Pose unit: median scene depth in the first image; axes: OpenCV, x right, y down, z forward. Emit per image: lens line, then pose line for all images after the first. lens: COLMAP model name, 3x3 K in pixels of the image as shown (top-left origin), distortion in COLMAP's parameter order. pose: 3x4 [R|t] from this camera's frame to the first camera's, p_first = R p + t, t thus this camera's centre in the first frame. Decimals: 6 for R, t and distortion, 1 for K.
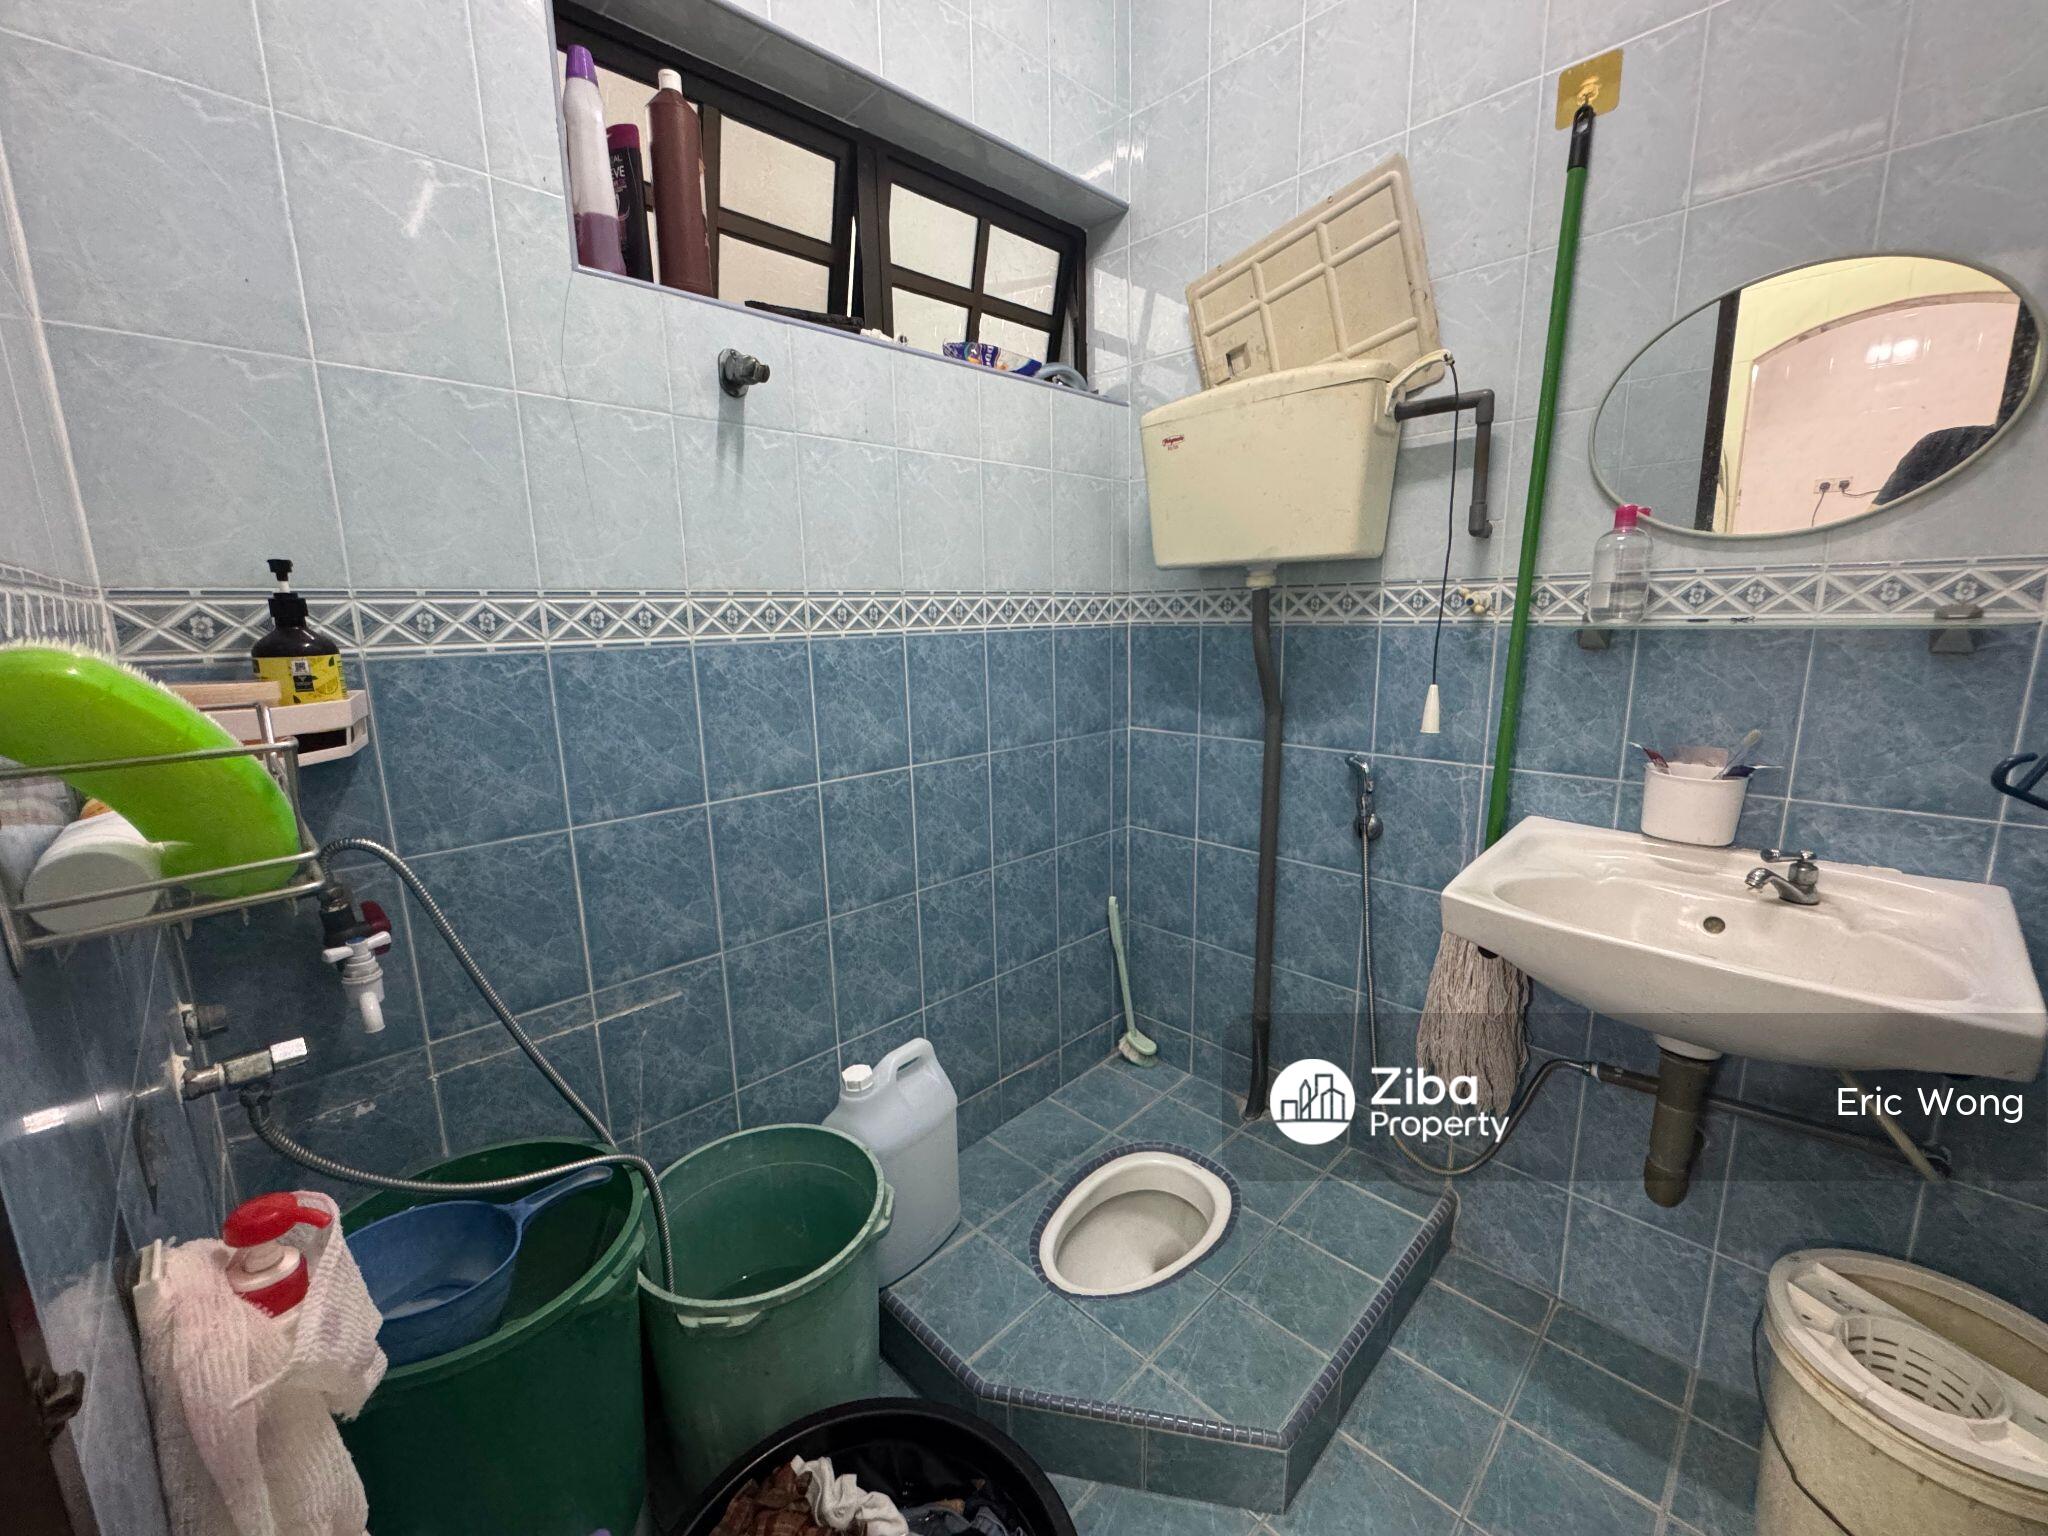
lens RADIAL K [[818.6, 0, 1023.9], [0, 818.6, 768.9], [0, 0, 1]] dist [-0.004325, 0.000057]
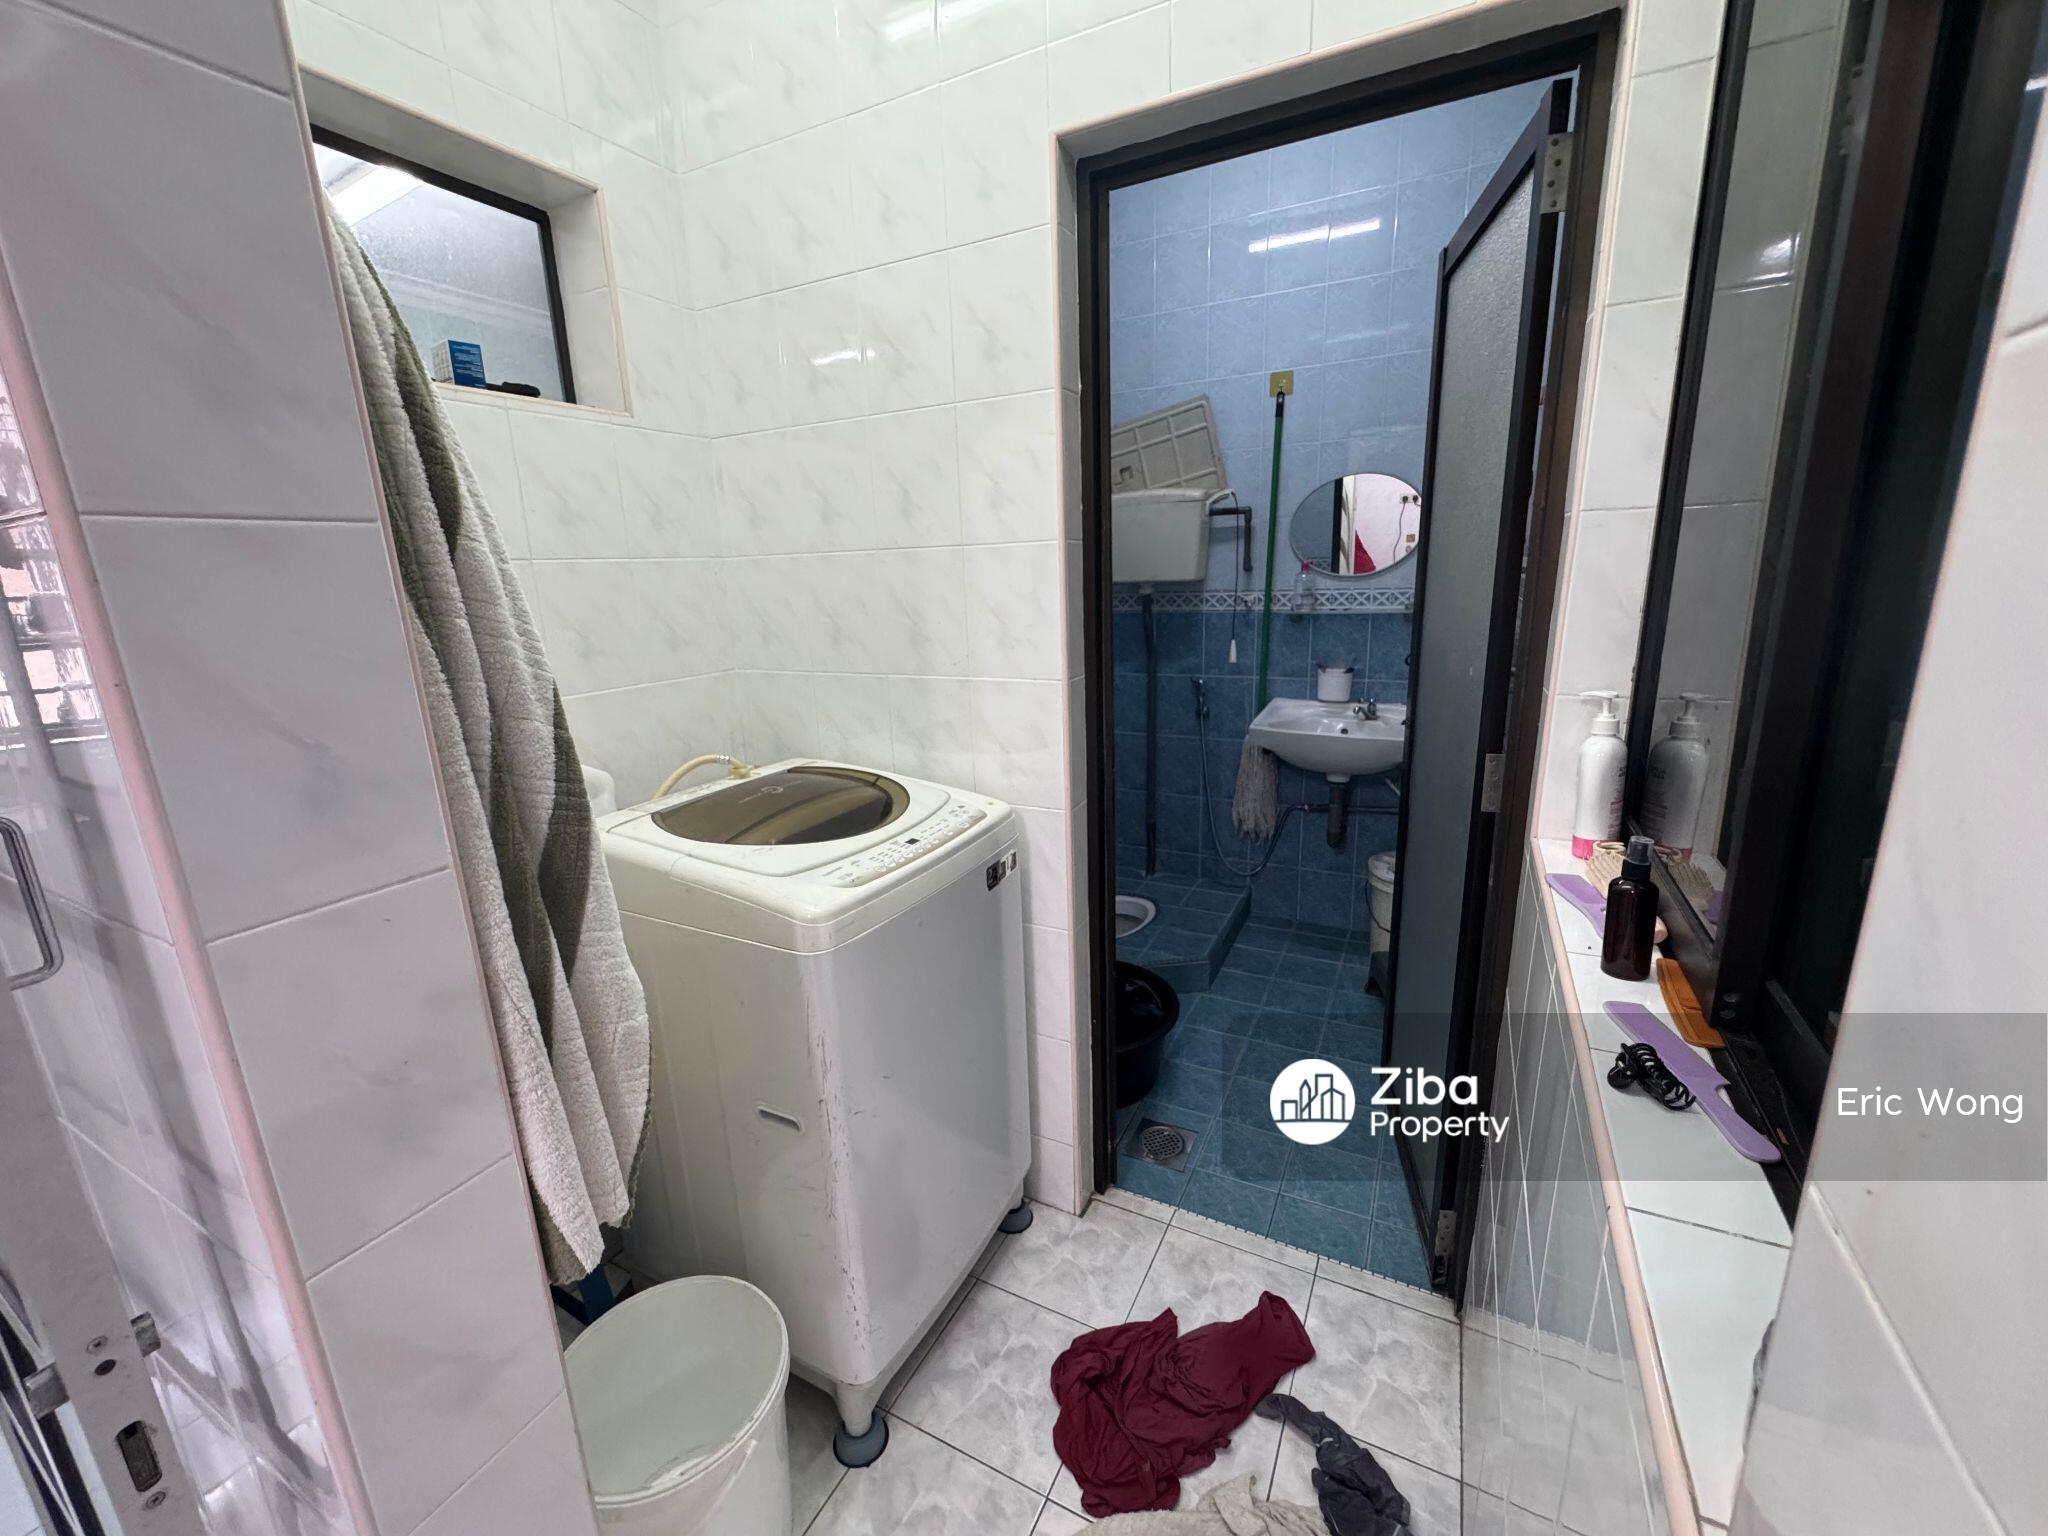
lens RADIAL K [[818.6, 0, 1025.7], [0, 818.6, 769.7], [0, 0, 1]] dist [-0.004325, 0.000057]
pose [[0.948630, -0.082279, 0.305501, -0.730261], [0.071521, 0.996366, 0.046259, 0.103126], [-0.308197, -0.022033, 0.951067, -0.925938]]
